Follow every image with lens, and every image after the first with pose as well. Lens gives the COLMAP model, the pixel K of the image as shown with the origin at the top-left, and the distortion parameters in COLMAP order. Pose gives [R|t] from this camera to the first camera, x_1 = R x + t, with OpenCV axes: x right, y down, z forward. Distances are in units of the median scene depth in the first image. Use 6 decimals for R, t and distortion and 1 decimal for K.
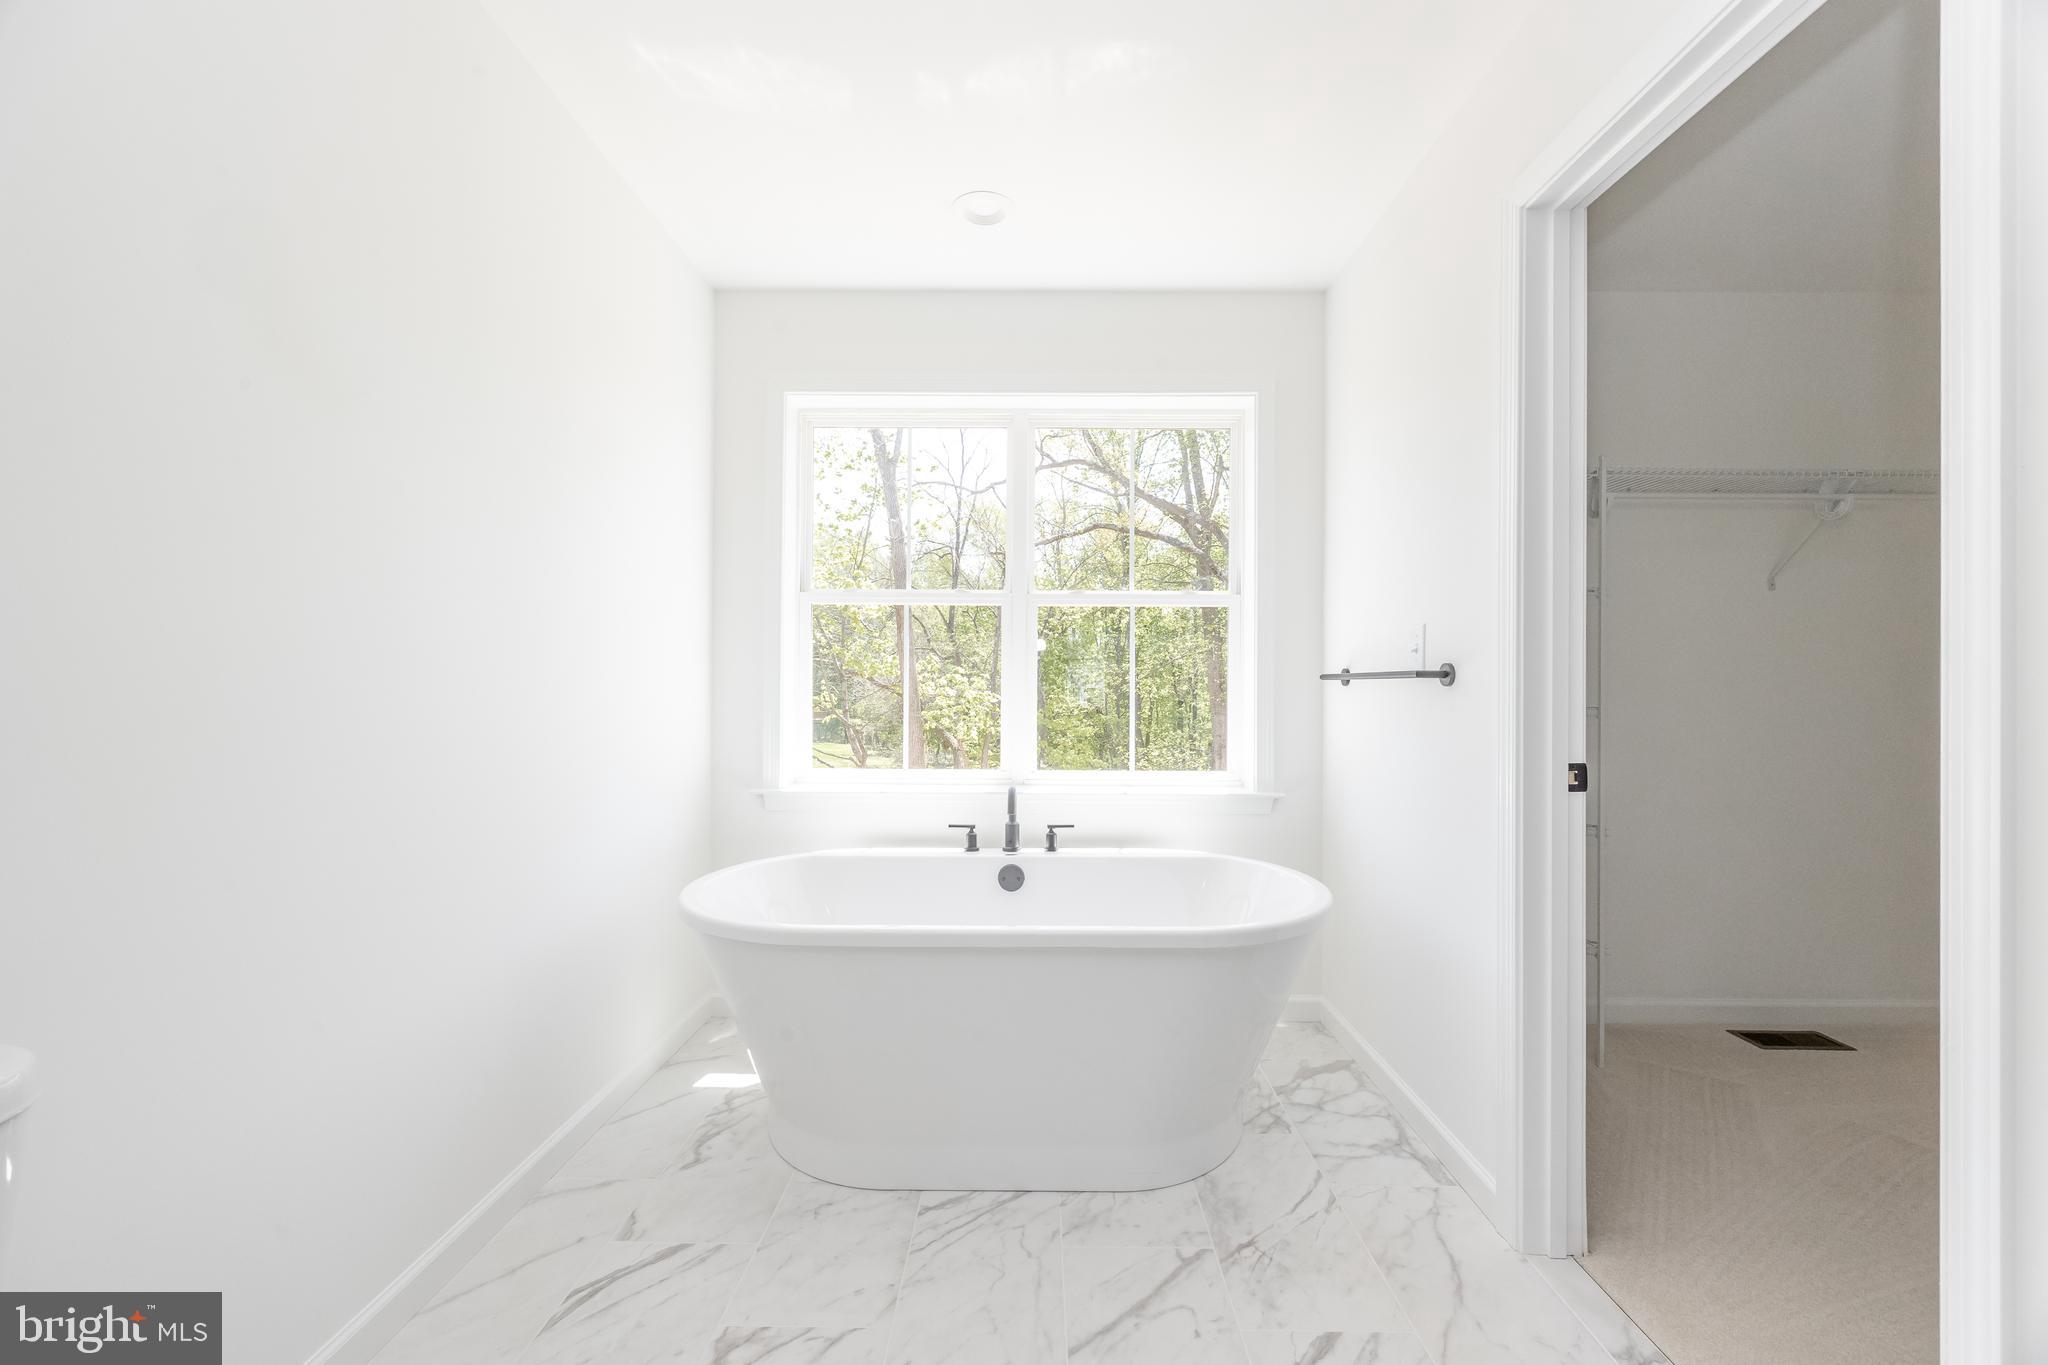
lens RADIAL K [[796.9, 0, 1030.9], [0, 796.9, 683.7], [0, 0, 1]] dist [-0.001013, 0.000538]
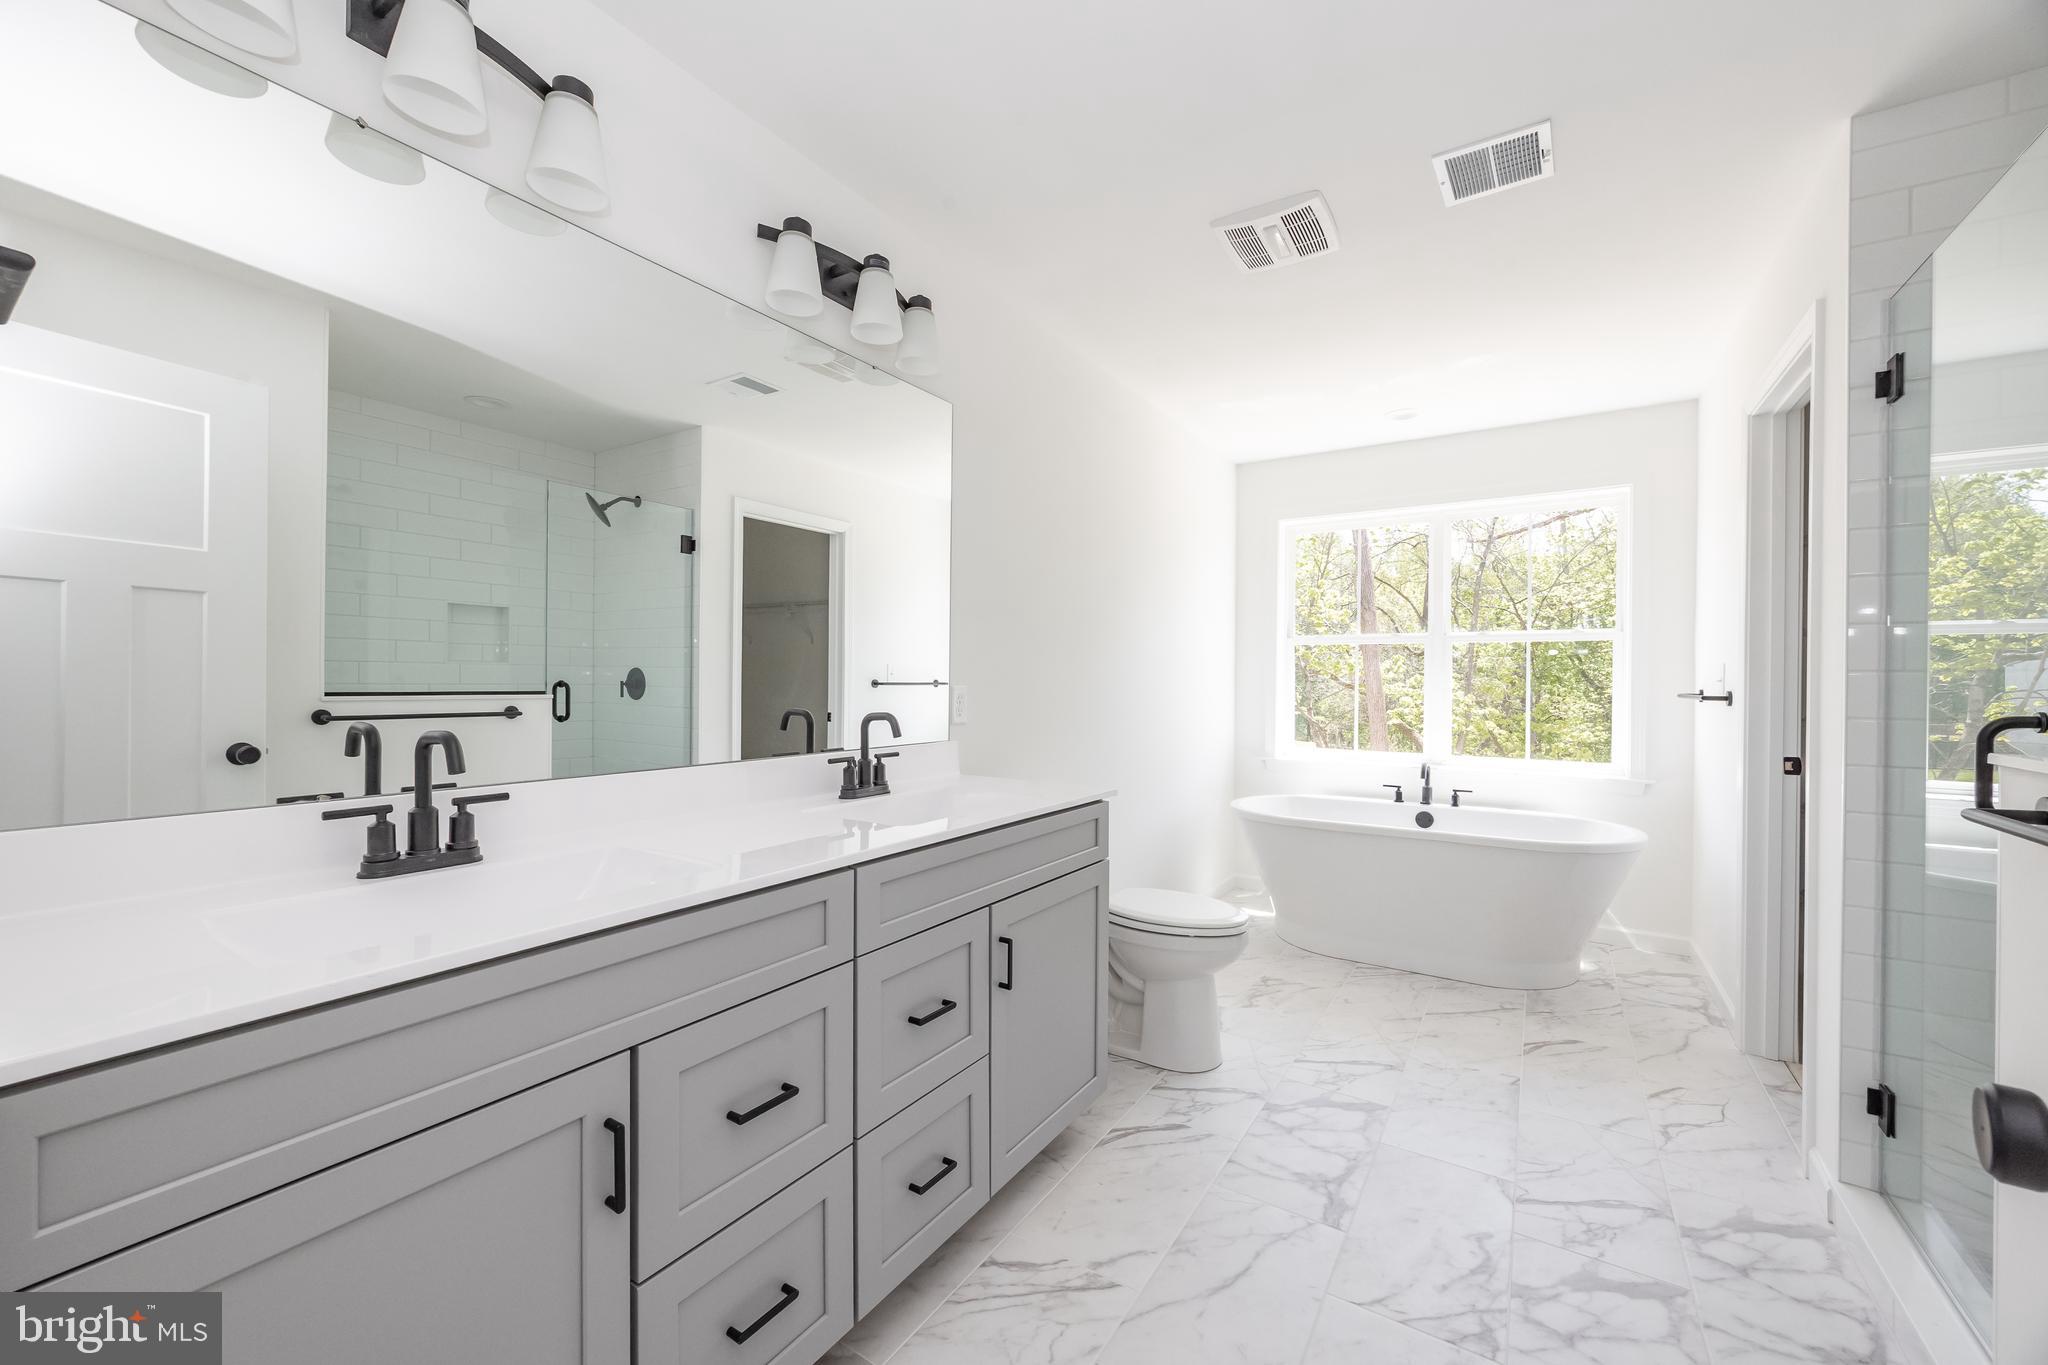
lens RADIAL K [[796.9, 0, 1026.6], [0, 796.9, 680.5], [0, 0, 1]] dist [-0.001013, 0.000538]
pose [[0.842976, 0.002139, -0.537947, 0.154137], [-0.001450, 0.999997, 0.001704, -0.034127], [0.537949, -0.000657, 0.842977, -0.732614]]
